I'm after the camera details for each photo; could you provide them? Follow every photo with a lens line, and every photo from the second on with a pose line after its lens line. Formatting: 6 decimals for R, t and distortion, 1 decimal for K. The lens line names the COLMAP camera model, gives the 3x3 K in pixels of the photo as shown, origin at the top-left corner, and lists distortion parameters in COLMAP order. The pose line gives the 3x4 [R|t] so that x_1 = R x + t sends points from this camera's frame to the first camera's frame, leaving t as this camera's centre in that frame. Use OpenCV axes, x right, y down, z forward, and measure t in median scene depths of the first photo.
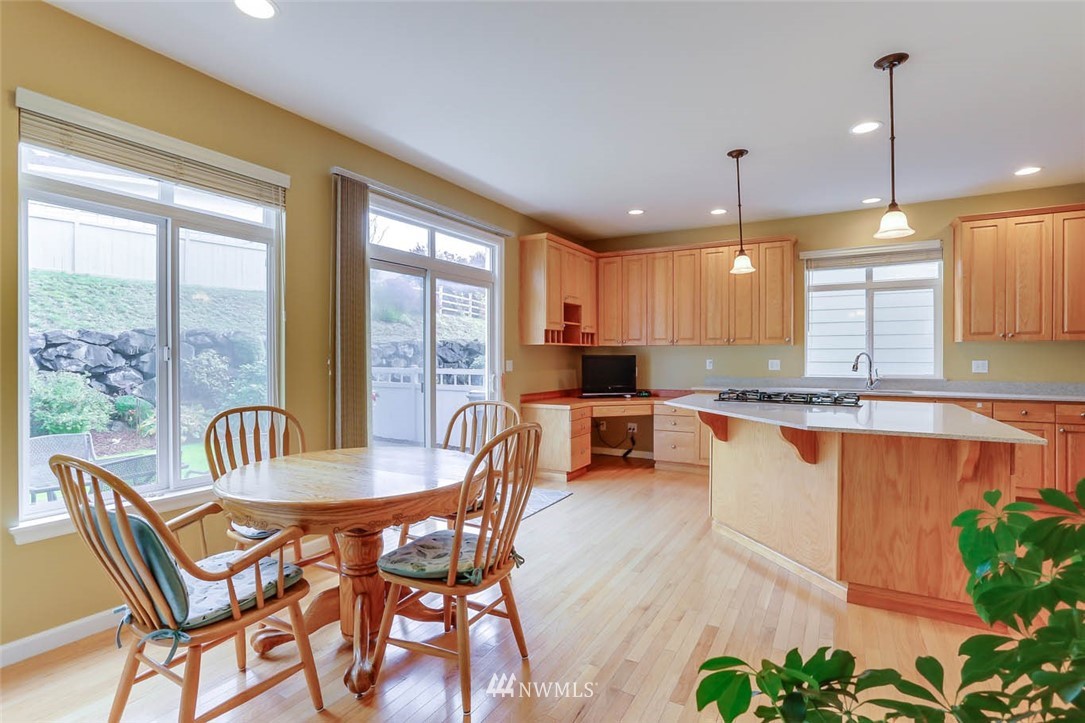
lens RADIAL K [[528.7, 0, 523.5], [0, 528.7, 358.9], [0, 0, 1]] dist [-0.048765, 0.016974]
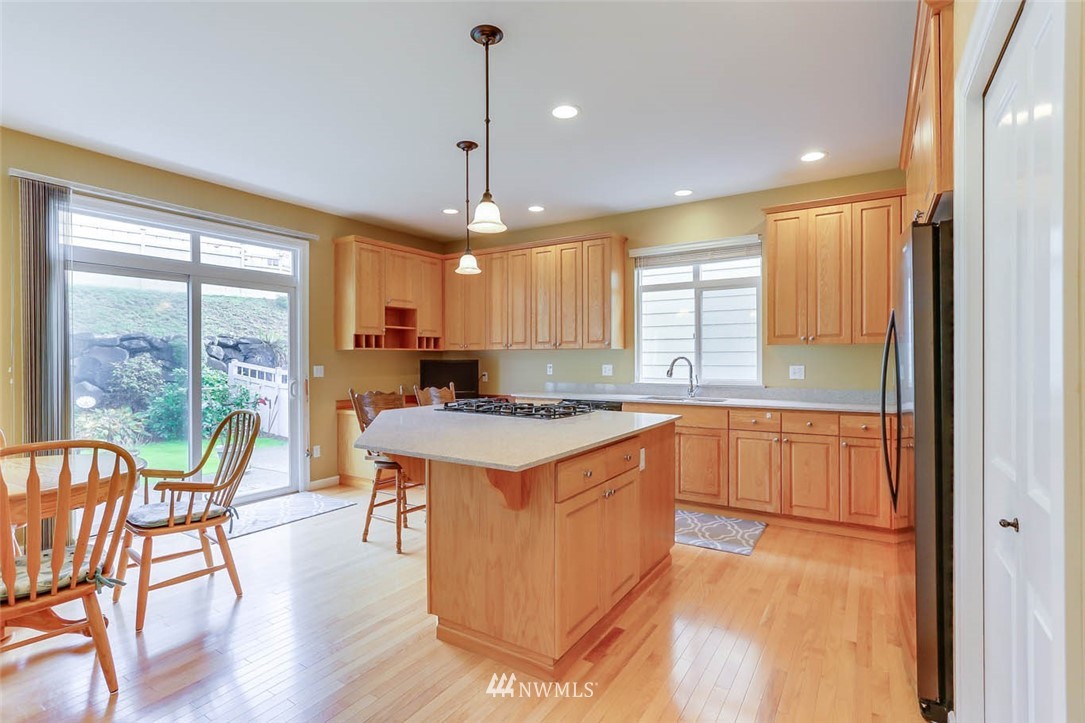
lens RADIAL K [[528.7, 0, 535.5], [0, 528.7, 359.5], [0, 0, 1]] dist [-0.048765, 0.016974]
pose [[0.999158, -0.002030, -0.040975, 0.417746], [0.001936, 0.999995, -0.002338, -0.006027], [0.040979, 0.002256, 0.999157, 0.048441]]
